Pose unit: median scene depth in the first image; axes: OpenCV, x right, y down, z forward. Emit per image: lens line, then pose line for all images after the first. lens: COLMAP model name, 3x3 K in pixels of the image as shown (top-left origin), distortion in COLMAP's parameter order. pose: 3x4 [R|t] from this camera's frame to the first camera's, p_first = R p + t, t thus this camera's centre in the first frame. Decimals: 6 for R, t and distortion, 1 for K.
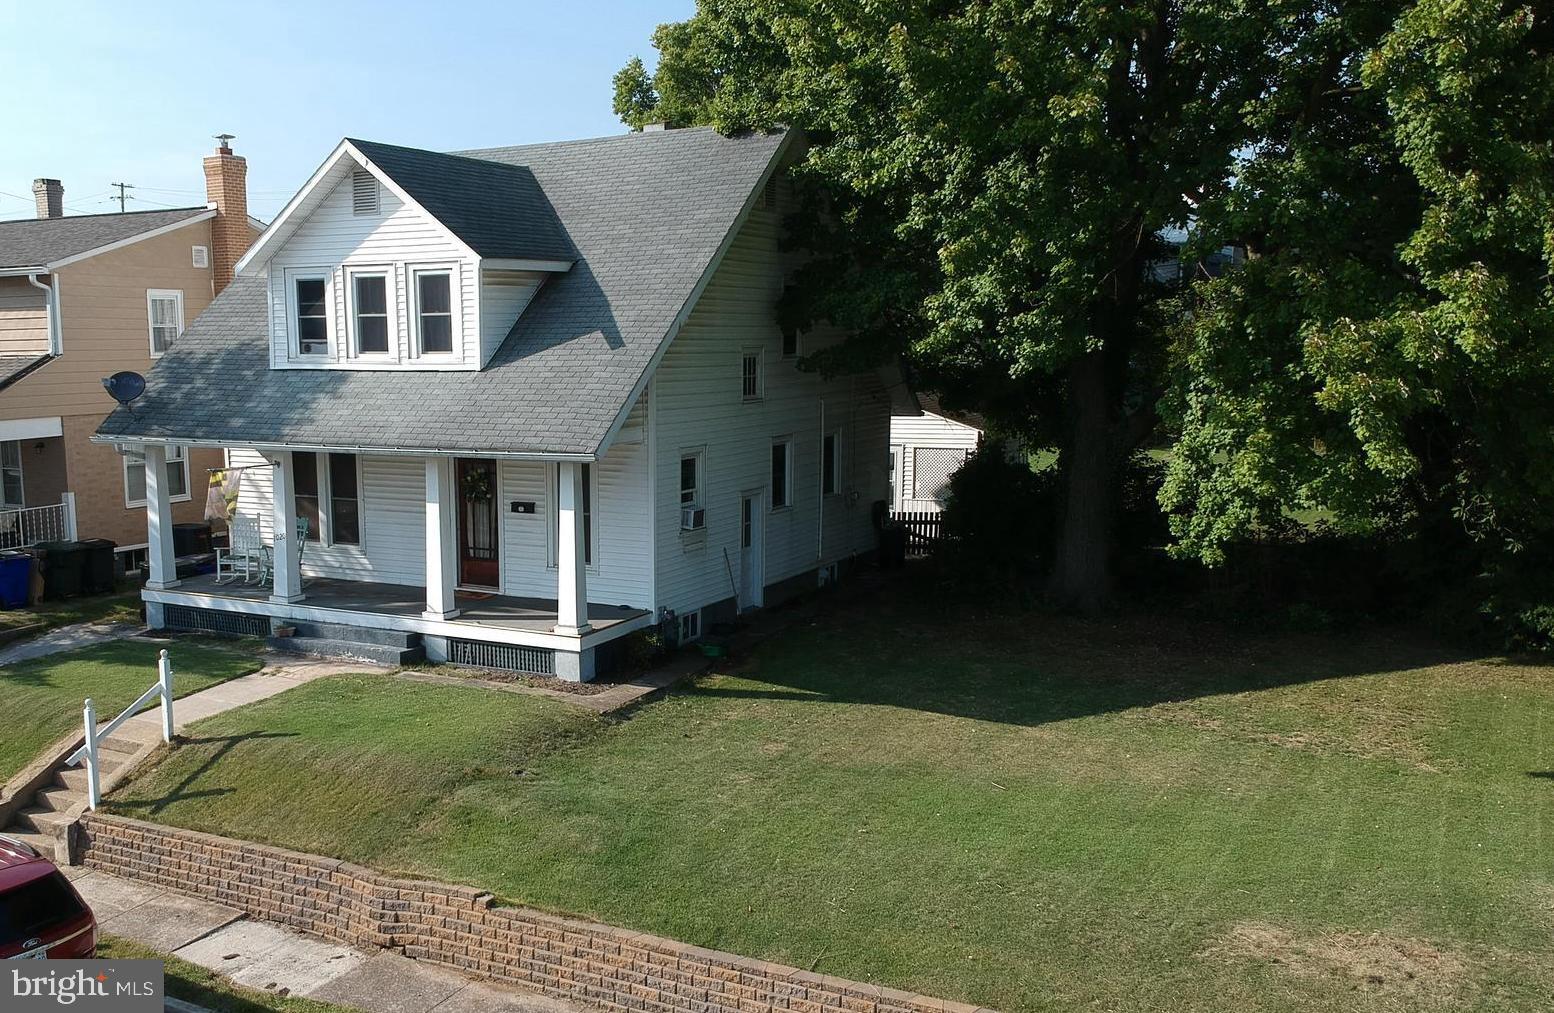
lens RADIAL K [[1456.8, 0, 775.8], [0, 1456.8, 614.6], [0, 0, 1]] dist [0.004586, 0.006122]
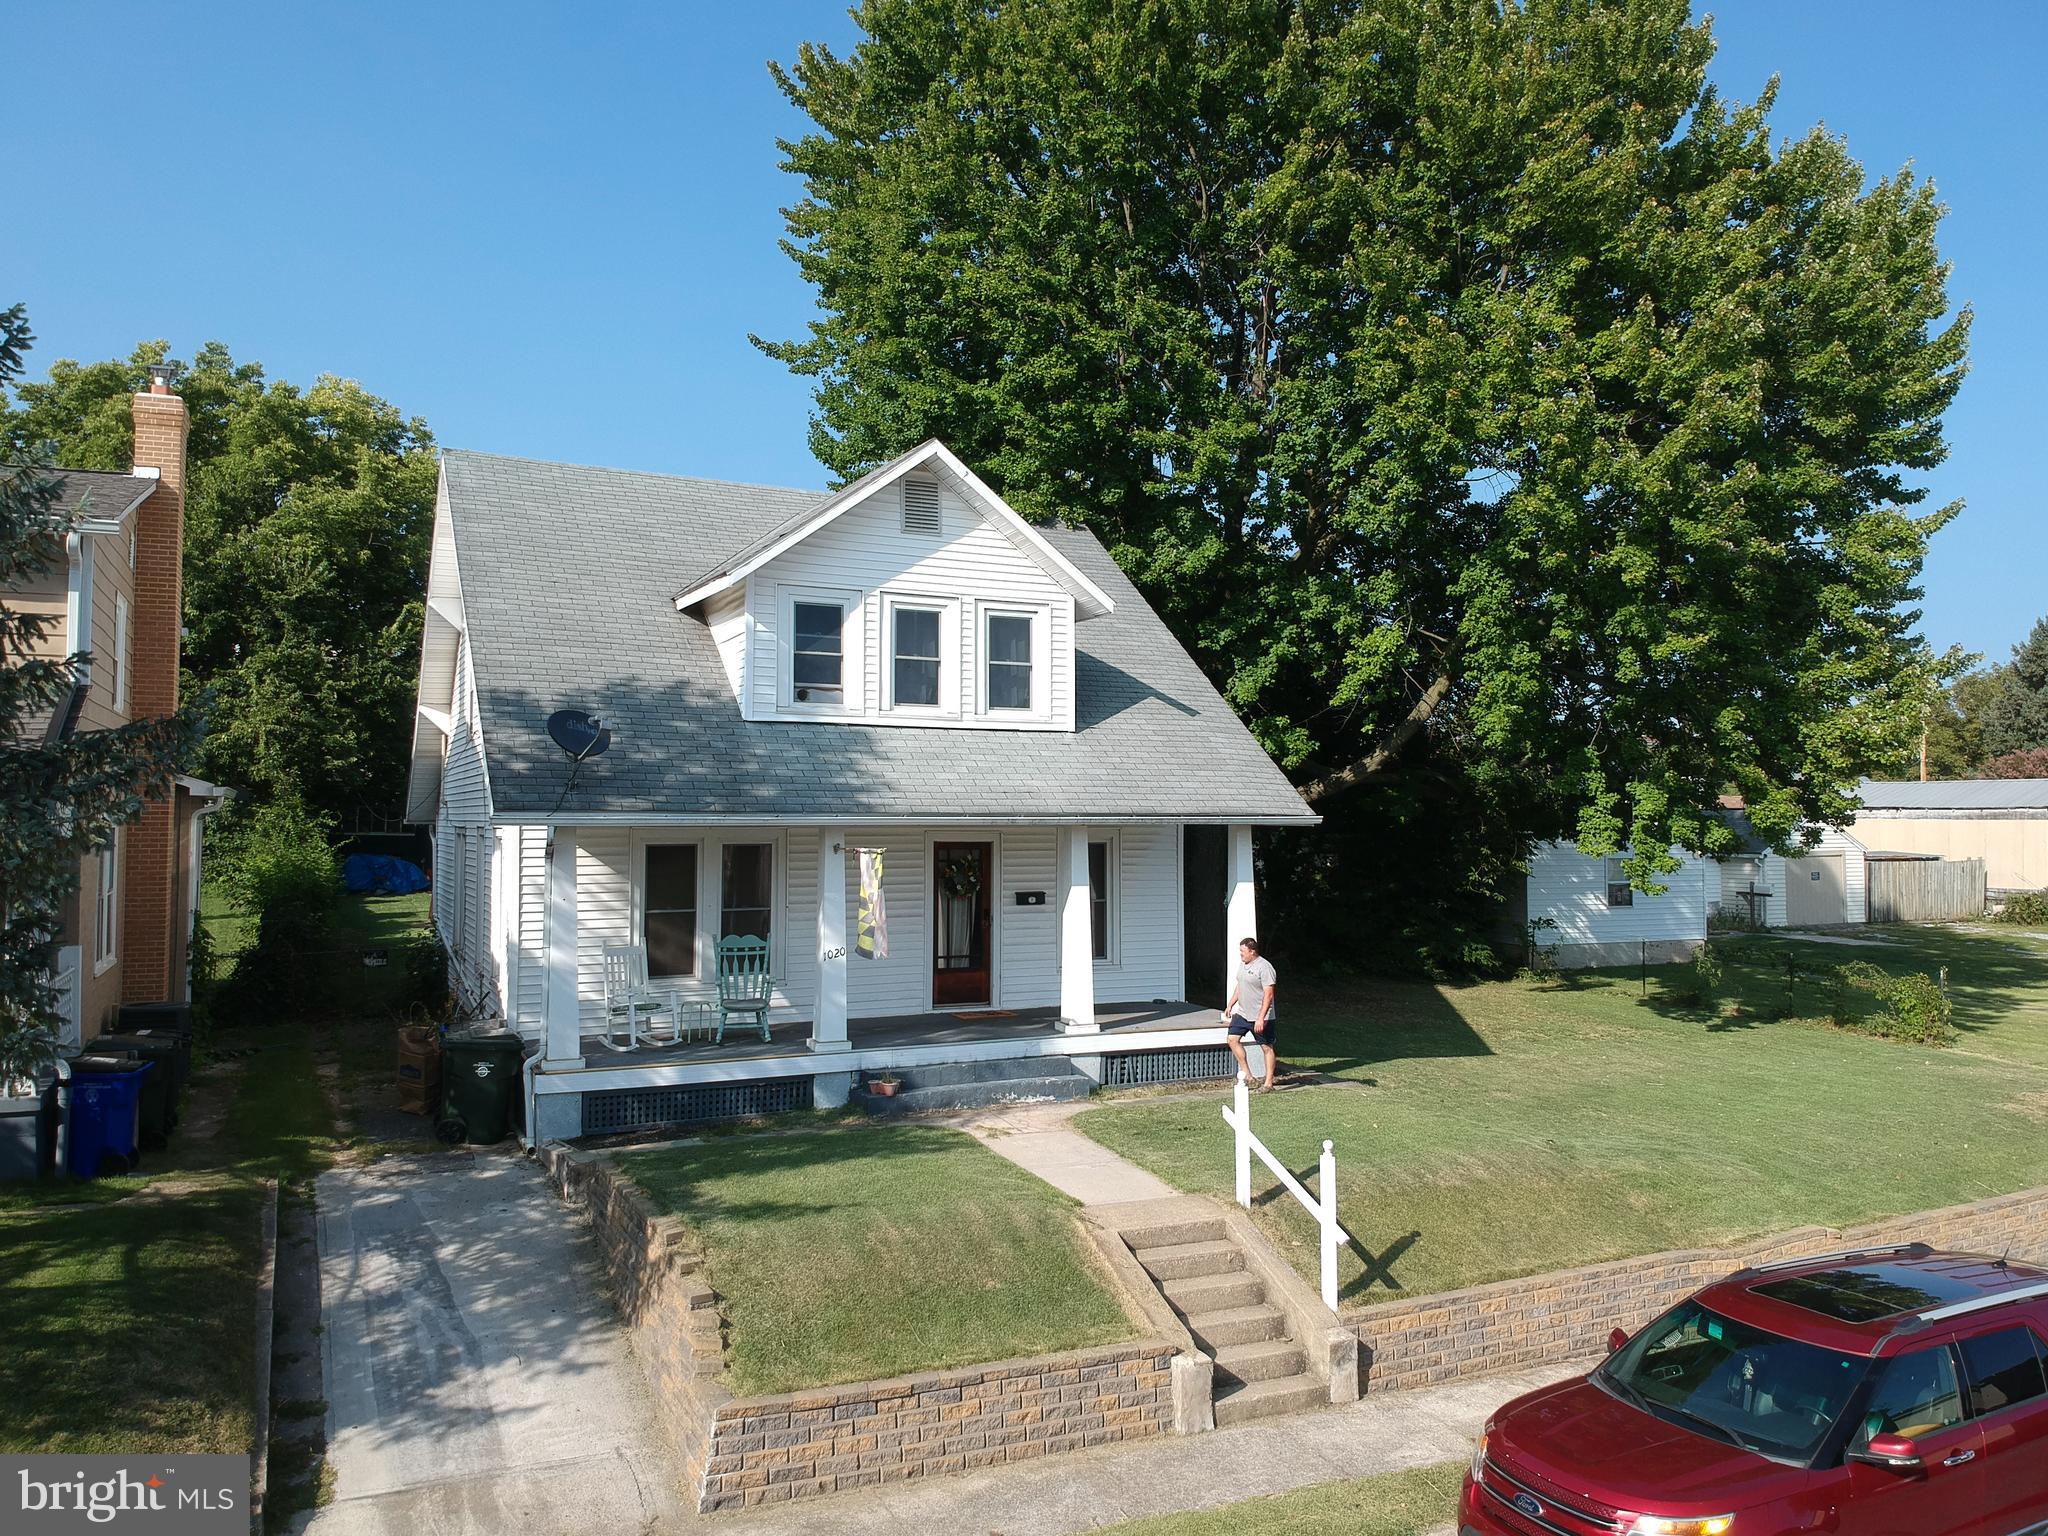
lens RADIAL K [[1454.7, 0, 1022.4], [0, 1454.7, 766.9], [0, 0, 1]] dist [0.090972, -0.145094]
pose [[0.601336, 0.032120, 0.798351, -0.863804], [0.141538, 0.979107, -0.146002, -0.026799], [-0.786360, 0.200793, 0.584226, 0.514366]]
